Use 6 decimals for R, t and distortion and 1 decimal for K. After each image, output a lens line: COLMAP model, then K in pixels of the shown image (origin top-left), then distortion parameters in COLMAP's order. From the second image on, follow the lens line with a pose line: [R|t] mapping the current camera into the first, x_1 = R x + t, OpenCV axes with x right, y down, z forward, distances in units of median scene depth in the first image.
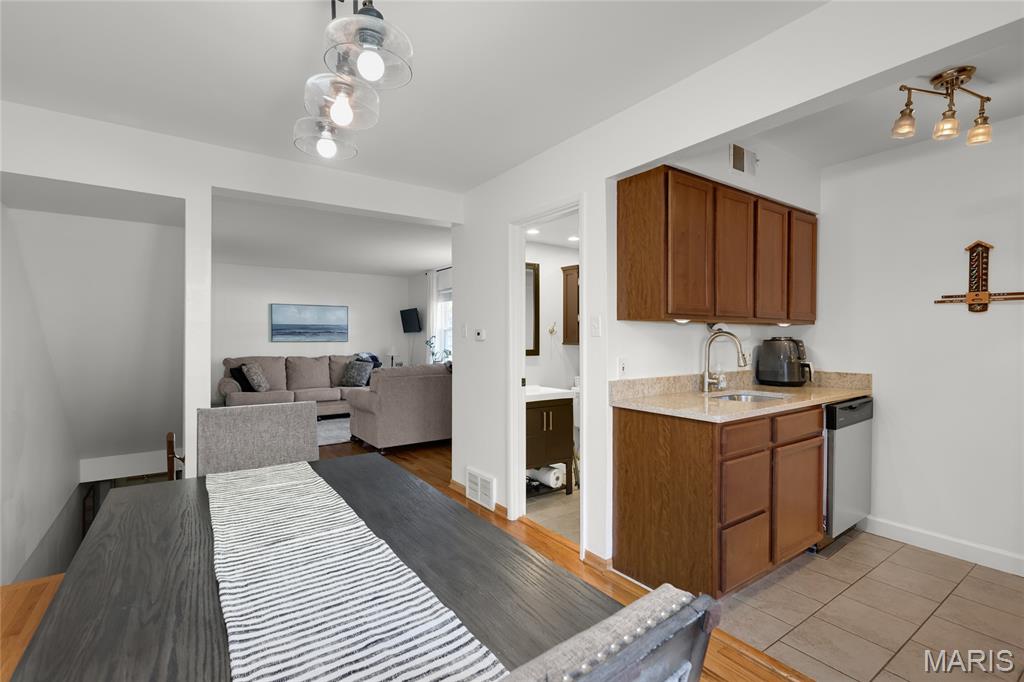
lens RADIAL K [[460.9, 0, 508.7], [0, 460.9, 341.1], [0, 0, 1]] dist [-0.002545, -0.000140]
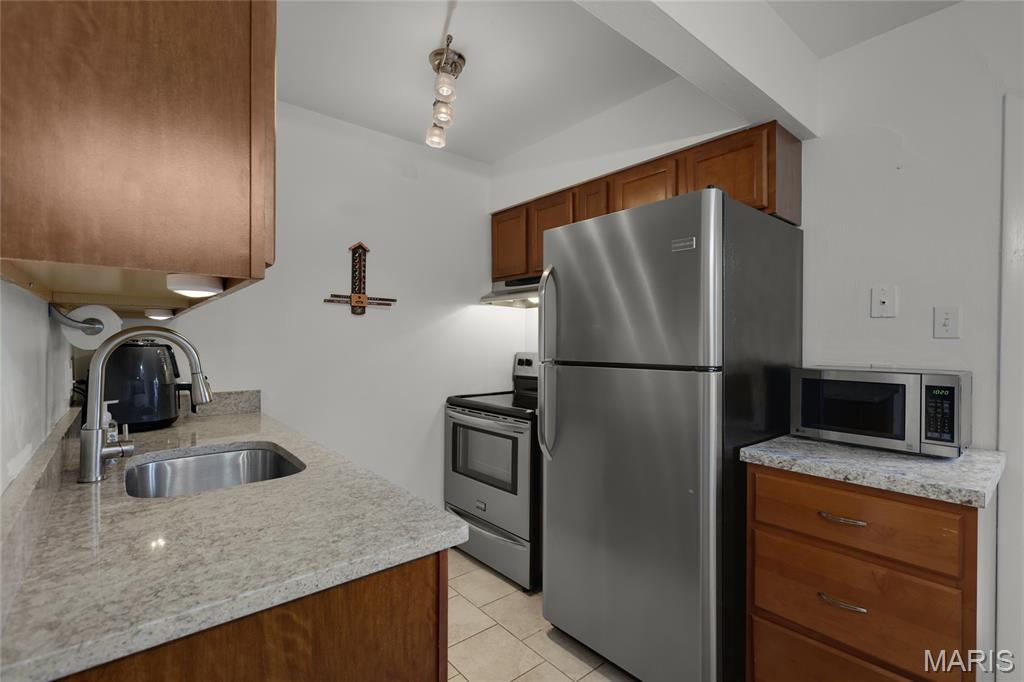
lens RADIAL K [[460.9, 0, 509.0], [0, 460.9, 339.7], [0, 0, 1]] dist [-0.002545, -0.000140]
pose [[-0.077306, 0.003180, 0.997002, 0.019905], [0.003956, 0.999988, -0.002883, -0.006037], [-0.997000, 0.003722, -0.077317, 0.760178]]
